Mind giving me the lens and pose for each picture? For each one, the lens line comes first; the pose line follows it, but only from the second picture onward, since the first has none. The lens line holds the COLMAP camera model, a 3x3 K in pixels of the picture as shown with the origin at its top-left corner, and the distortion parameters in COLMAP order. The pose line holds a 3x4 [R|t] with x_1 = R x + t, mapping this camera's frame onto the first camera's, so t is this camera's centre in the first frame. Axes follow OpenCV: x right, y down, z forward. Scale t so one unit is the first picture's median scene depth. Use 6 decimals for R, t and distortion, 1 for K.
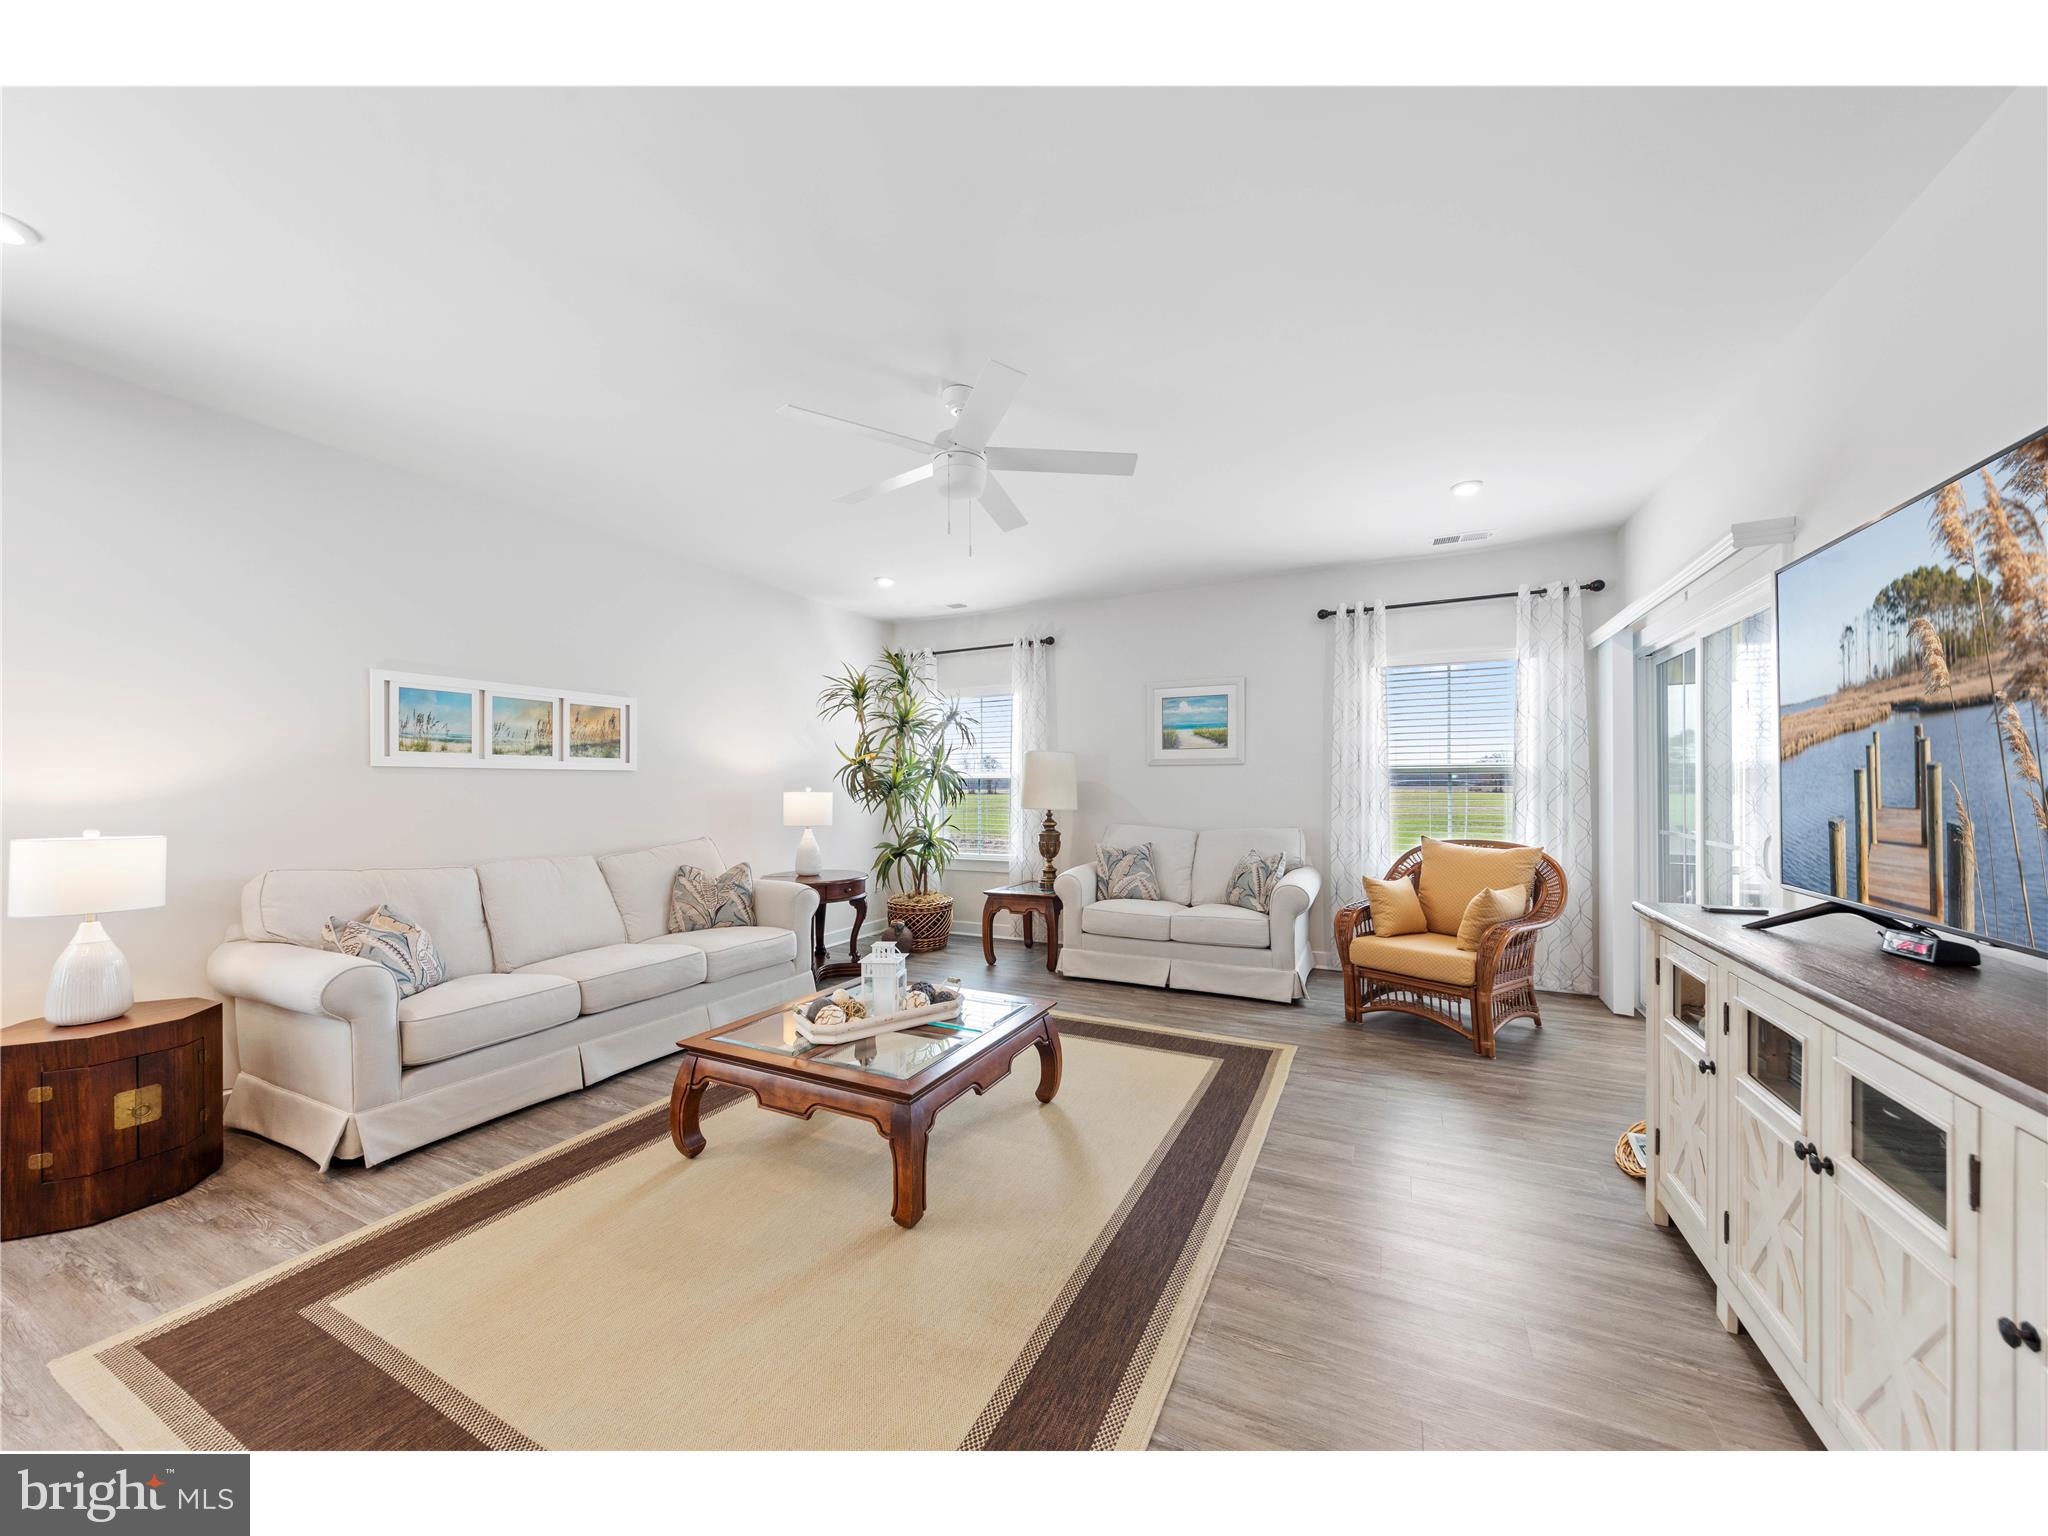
lens RADIAL K [[745.3, 0, 1034.7], [0, 745.3, 786.8], [0, 0, 1]] dist [0.009435, 0.000097]
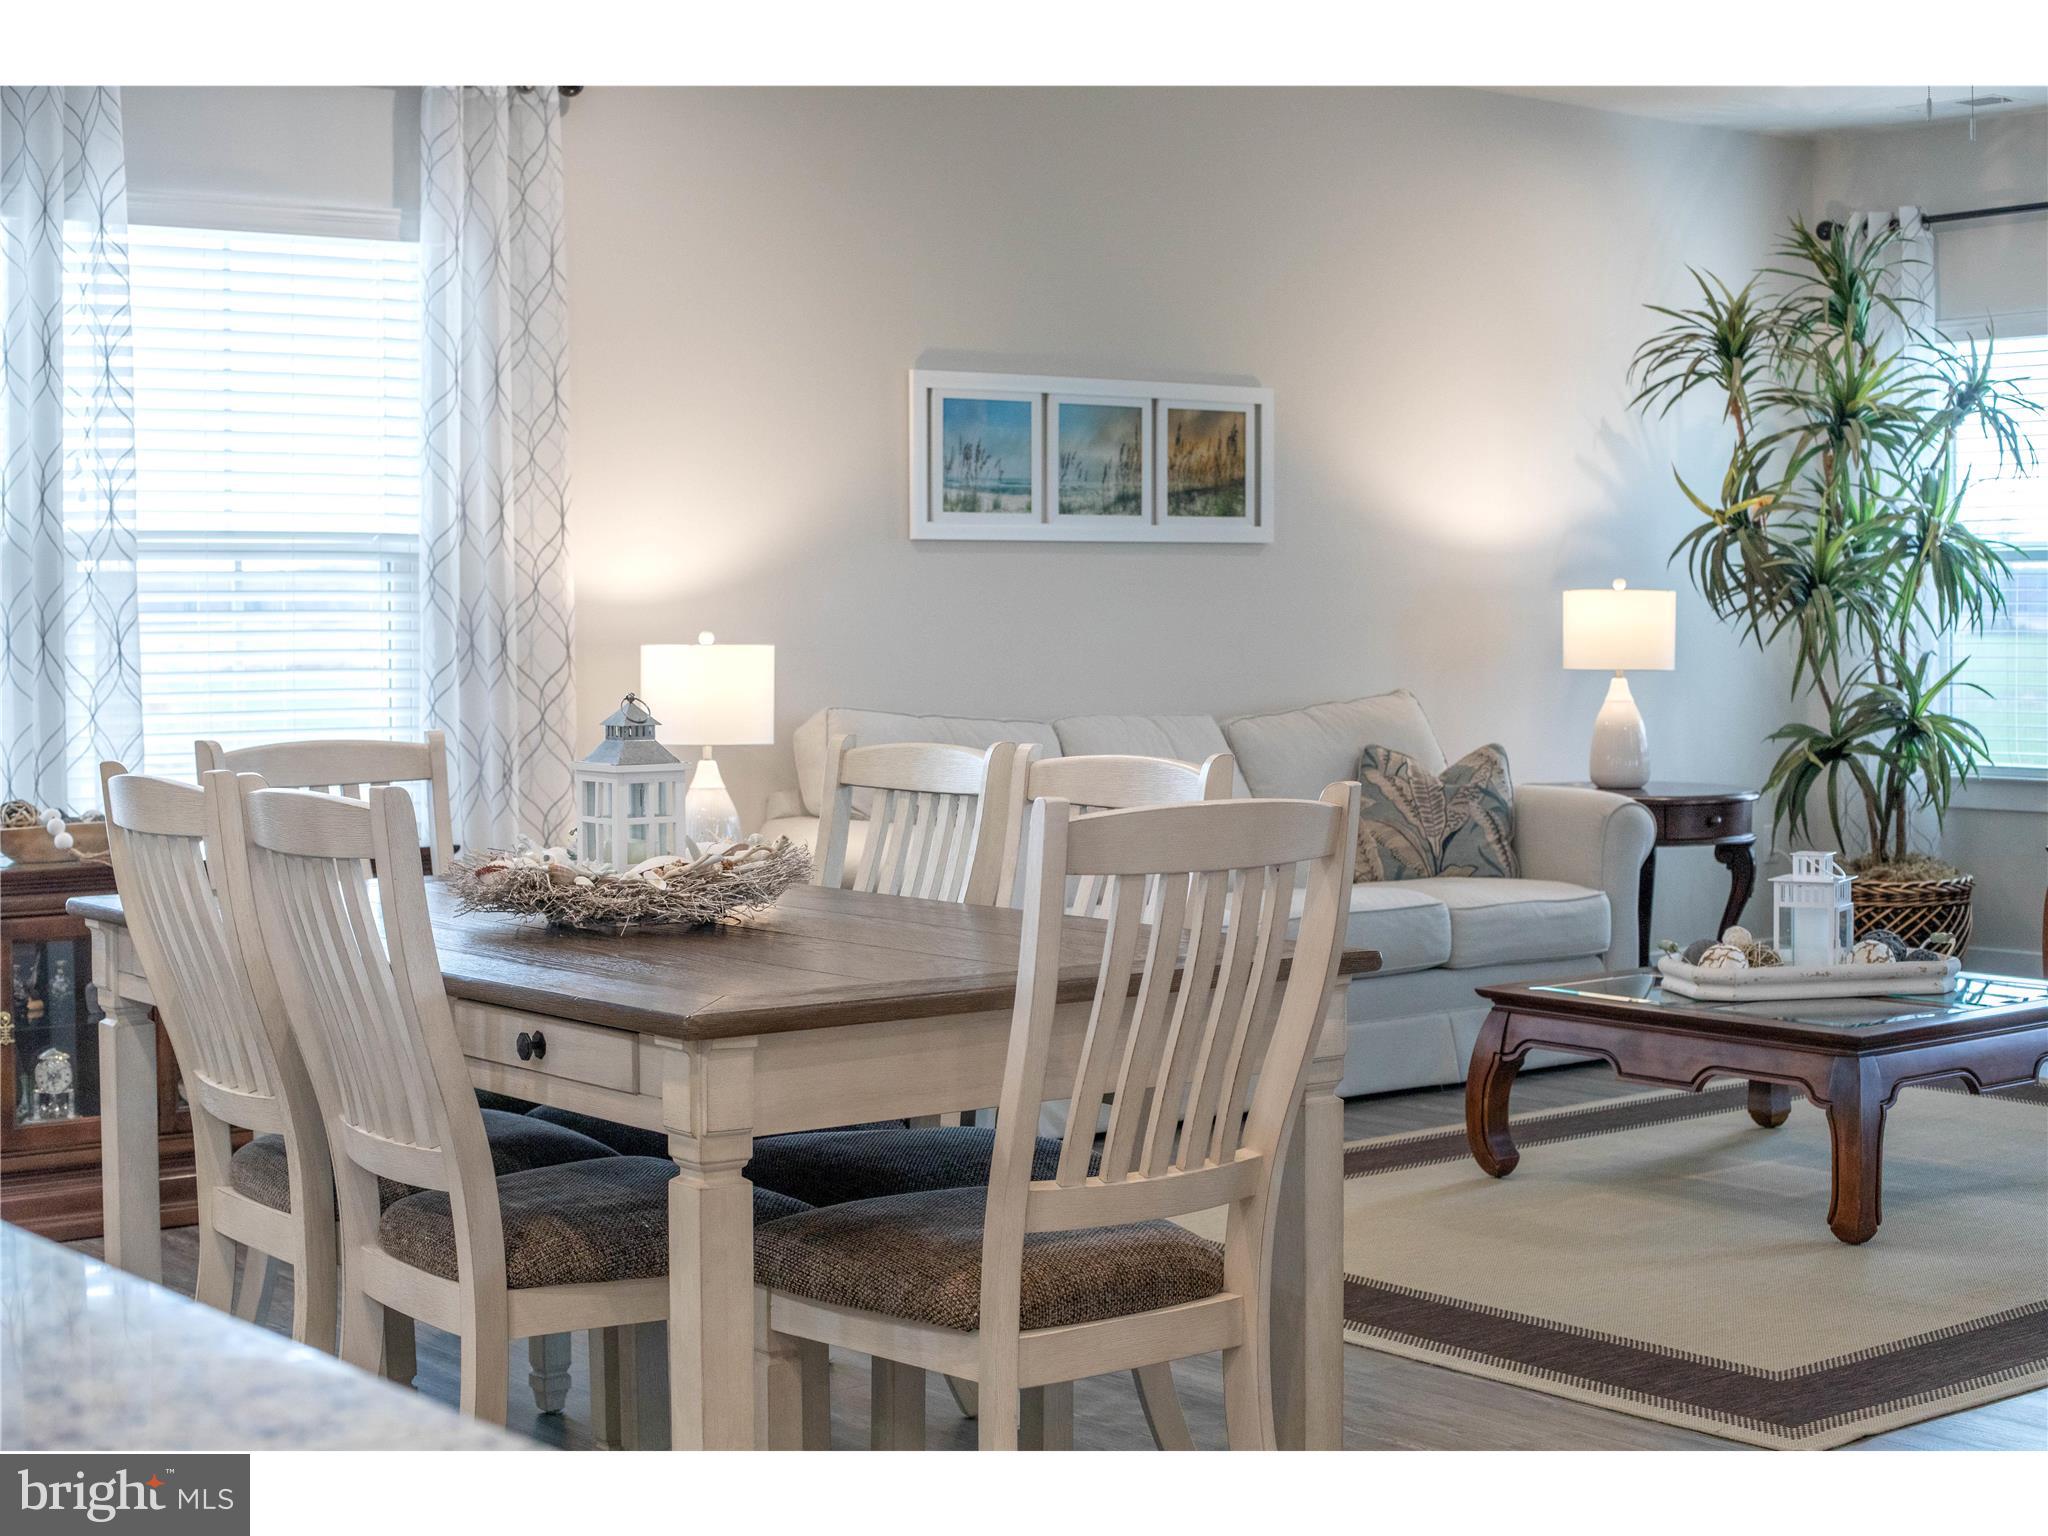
lens RADIAL K [[3182.1, 0, 1021.9], [0, 3182.1, 597.9], [0, 0, 1]] dist [-0.126756, 0.031222]
pose [[0.910784, 0.001963, -0.412879, 0.114744], [-0.002123, 0.999998, 0.000072, 0.010128], [0.412878, 0.000811, 0.910786, -0.687964]]
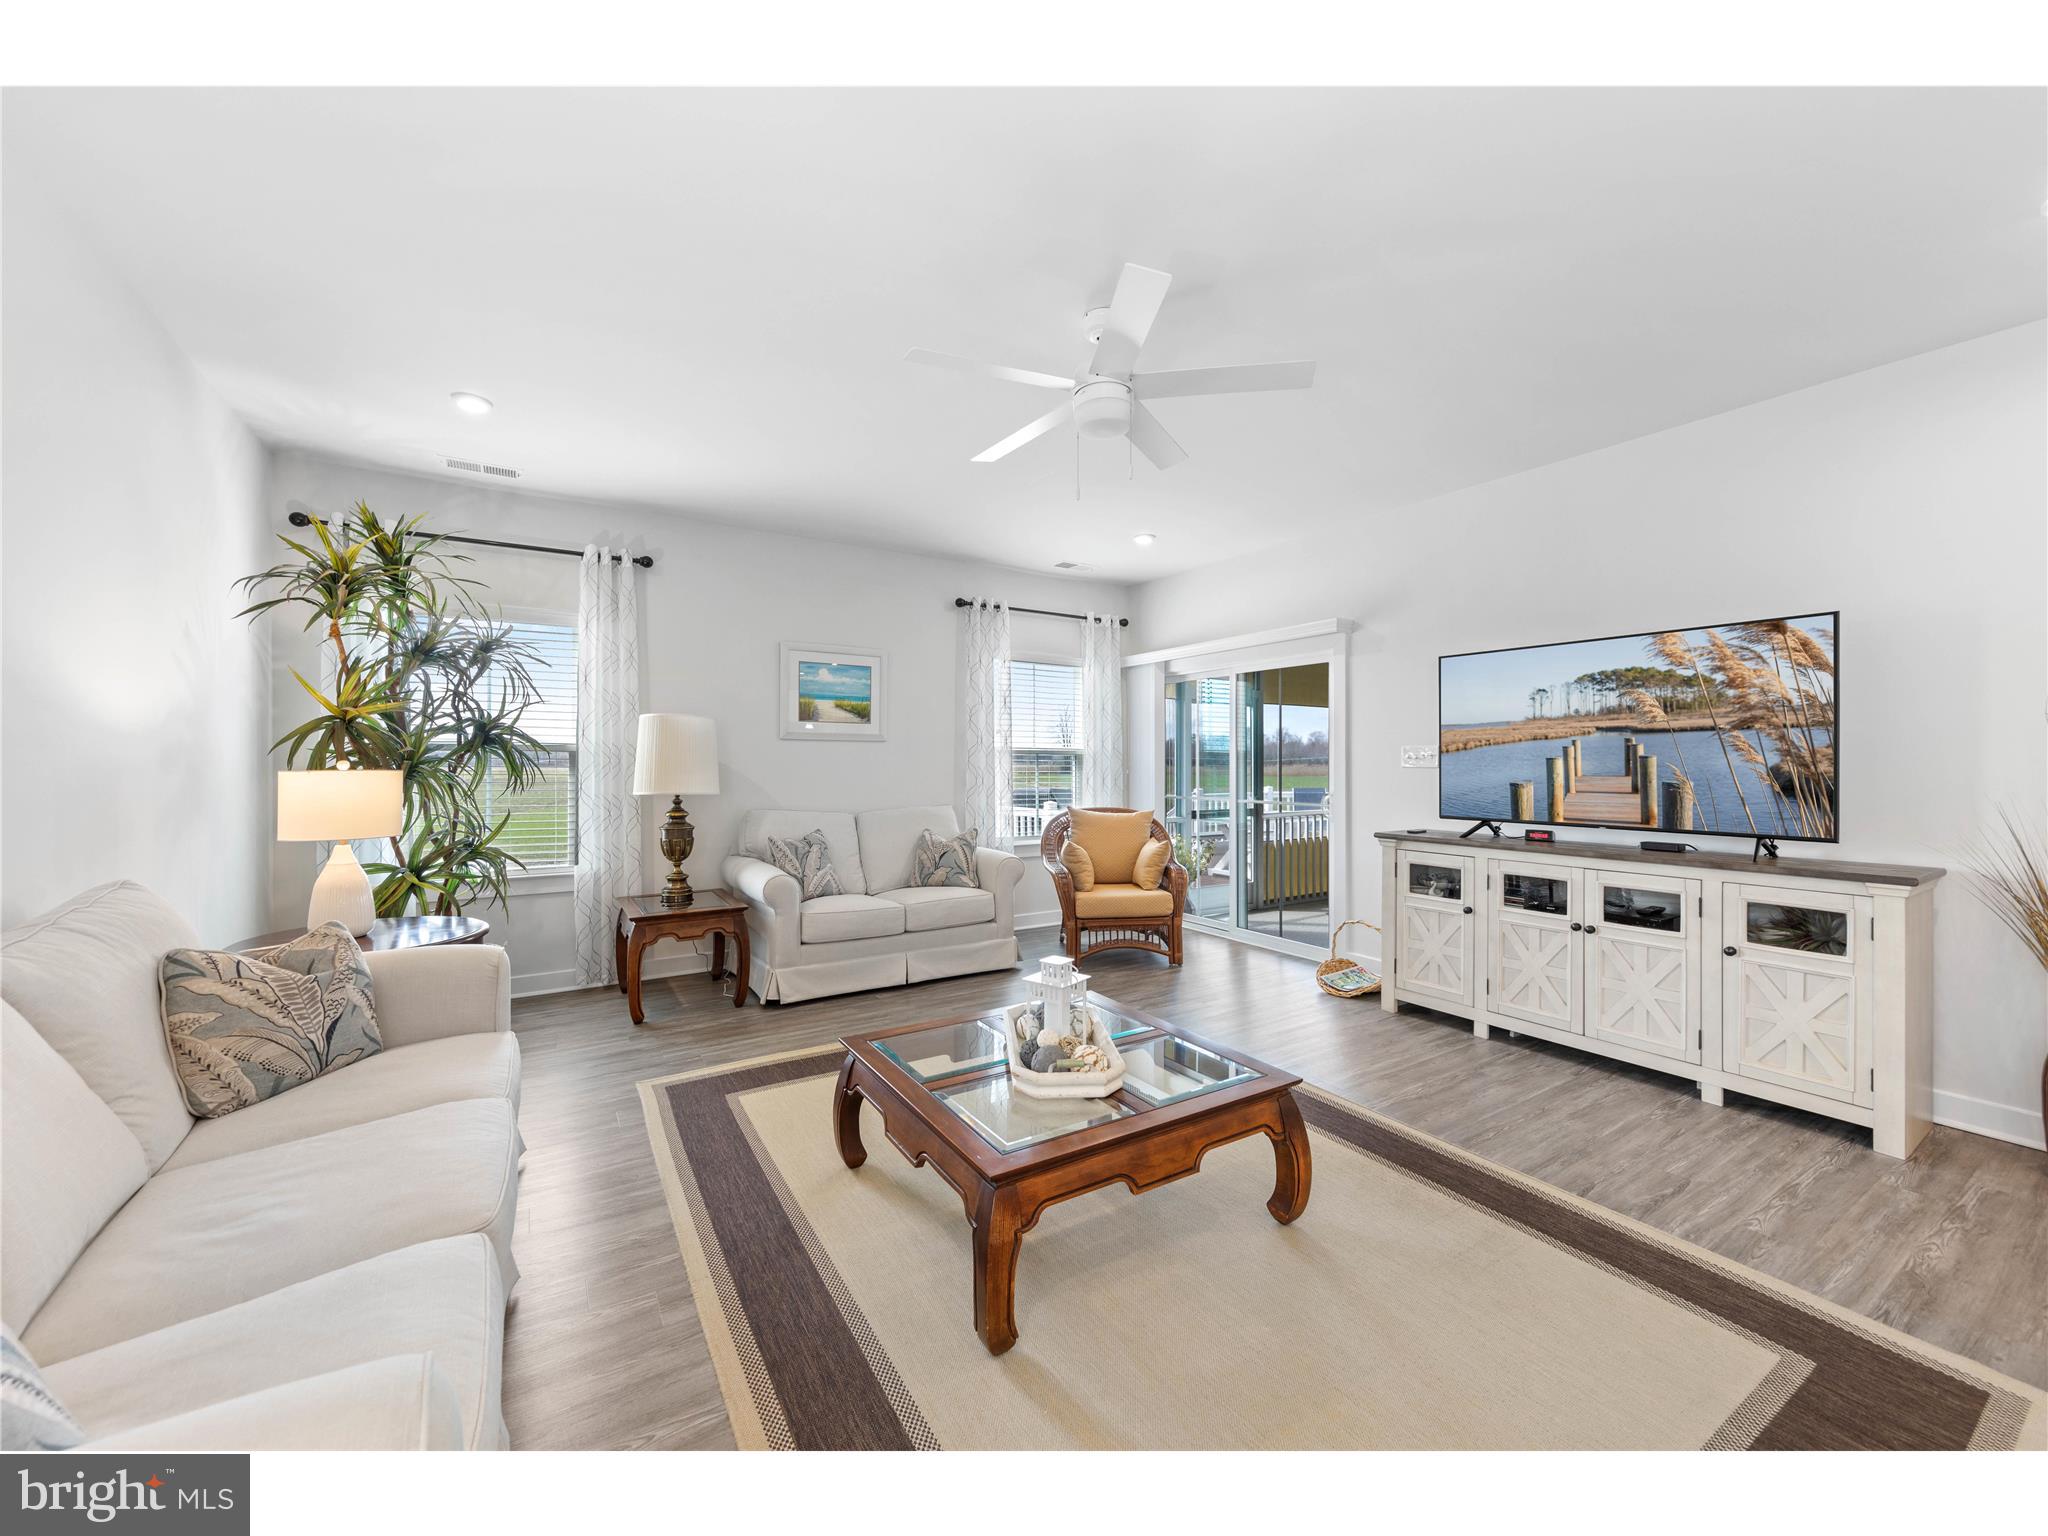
lens RADIAL K [[794.5, 0, 1035.0], [0, 794.5, 770.8], [0, 0, 1]] dist [0.009723, 0.000075]
pose [[0.518385, -0.000633, 0.855147, -0.461800], [-0.003465, 0.999990, 0.002841, 0.003243], [-0.855140, -0.004435, 0.518378, 0.287359]]
